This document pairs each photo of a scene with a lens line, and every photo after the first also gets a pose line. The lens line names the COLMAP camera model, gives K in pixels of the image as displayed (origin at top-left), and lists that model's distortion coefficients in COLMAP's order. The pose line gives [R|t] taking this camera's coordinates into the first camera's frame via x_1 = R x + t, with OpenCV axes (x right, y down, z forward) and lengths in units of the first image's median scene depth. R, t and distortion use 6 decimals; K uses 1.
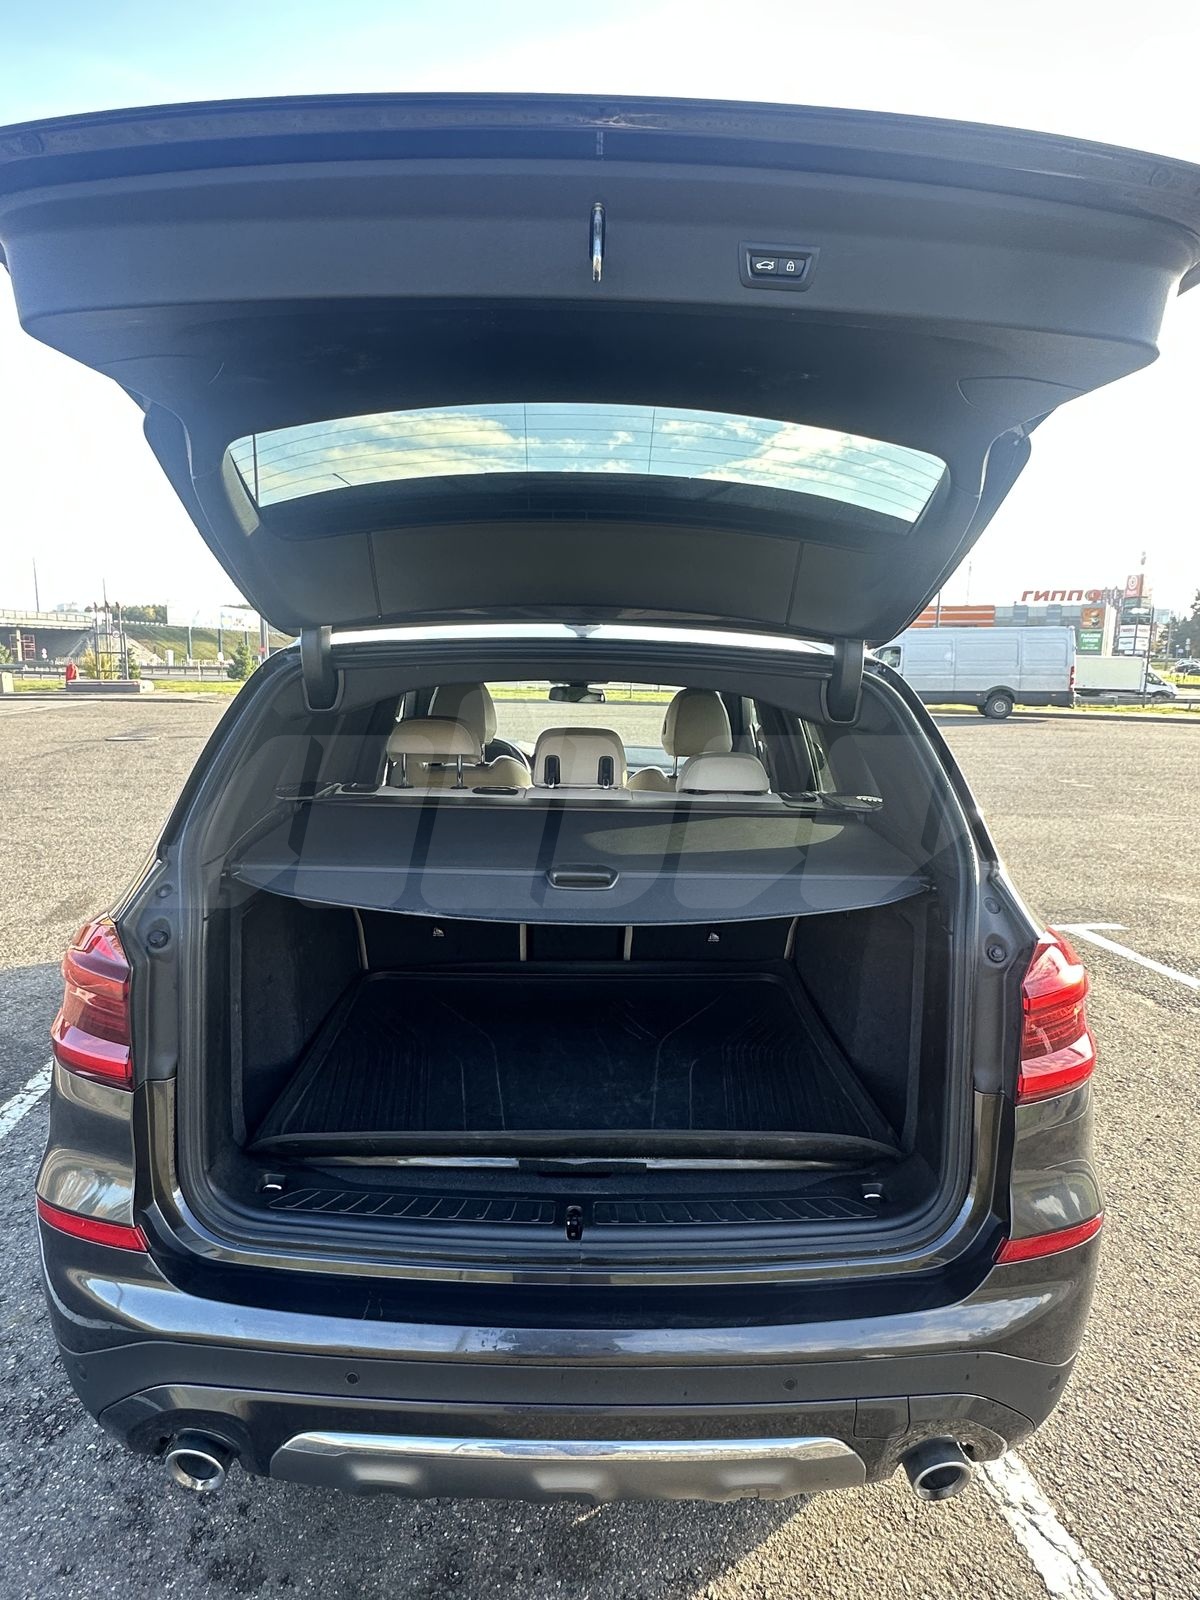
lens RADIAL K [[938.5, 0, 596.5], [0, 938.5, 802.5], [0, 0, 1]] dist [0.002560, 0.000735]
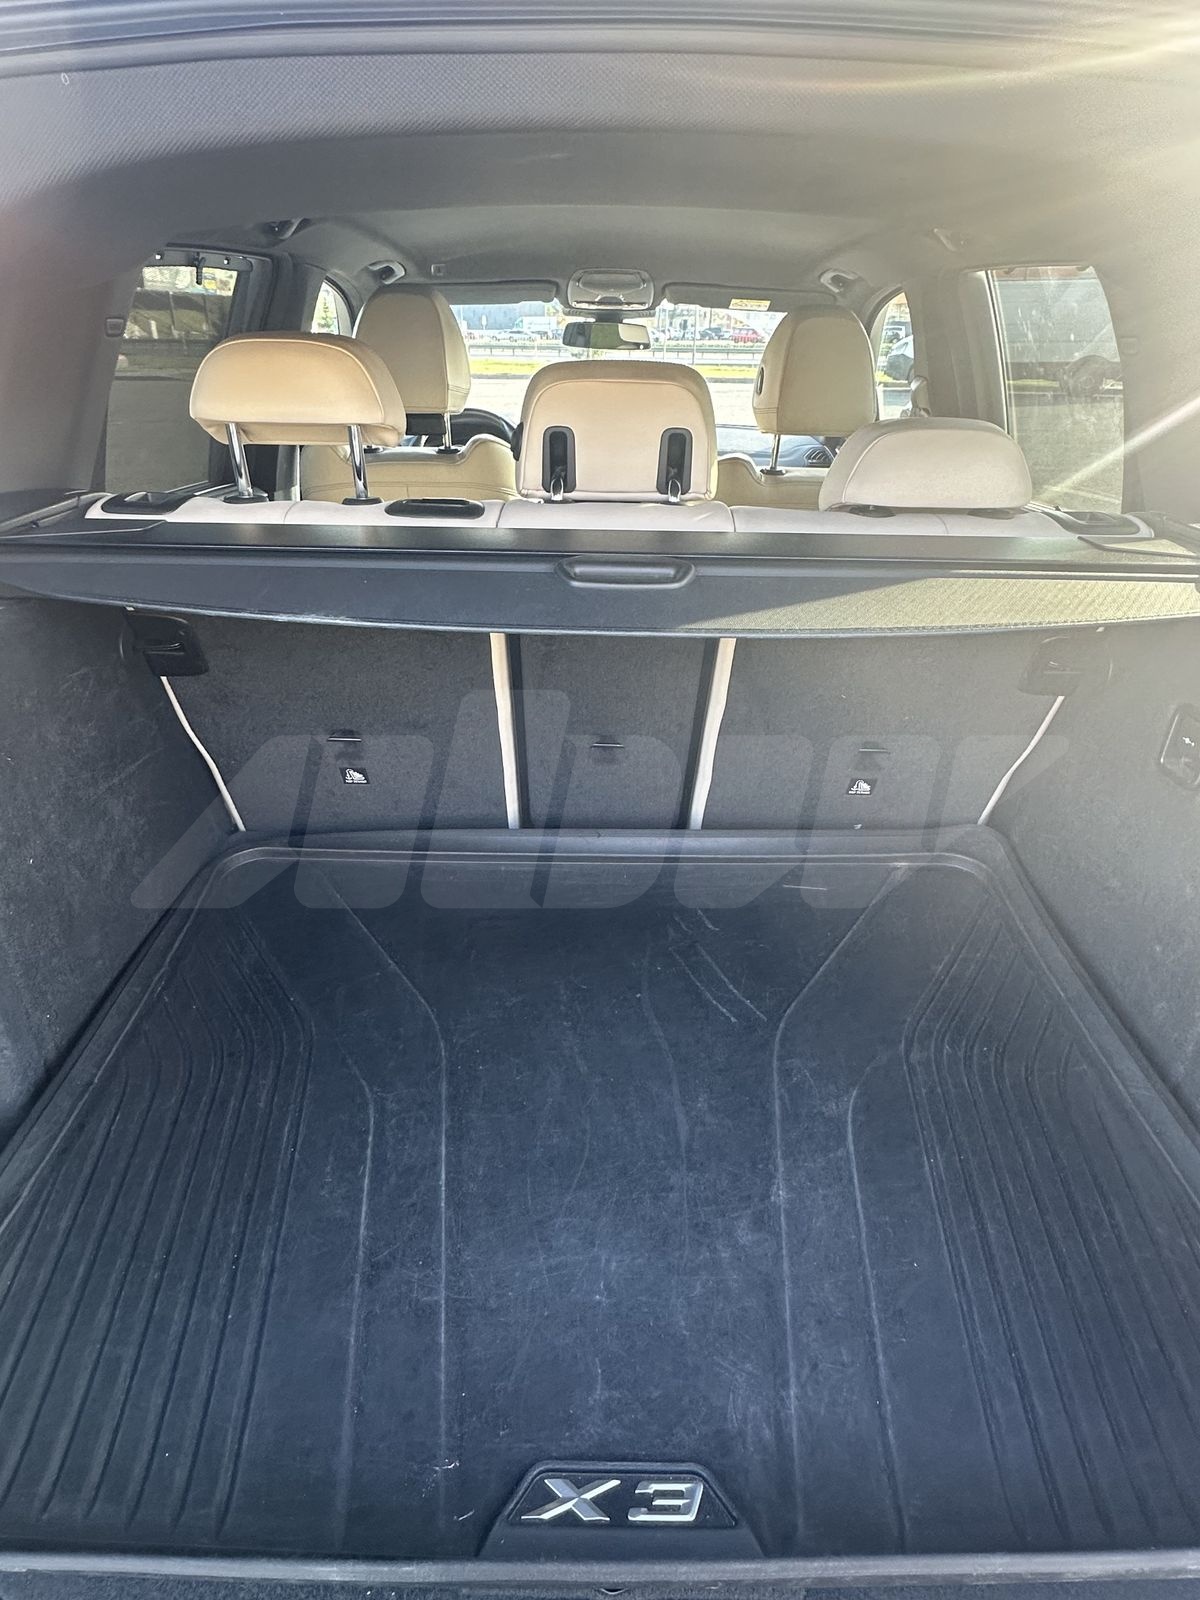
lens RADIAL K [[938.5, 0, 594.0], [0, 938.5, 796.7], [0, 0, 1]] dist [0.002560, 0.000735]
pose [[0.999439, 0.006864, -0.032781, -0.013079], [0.003448, 0.952482, 0.304576, -0.017886], [0.033314, -0.304518, 0.951924, 0.513618]]
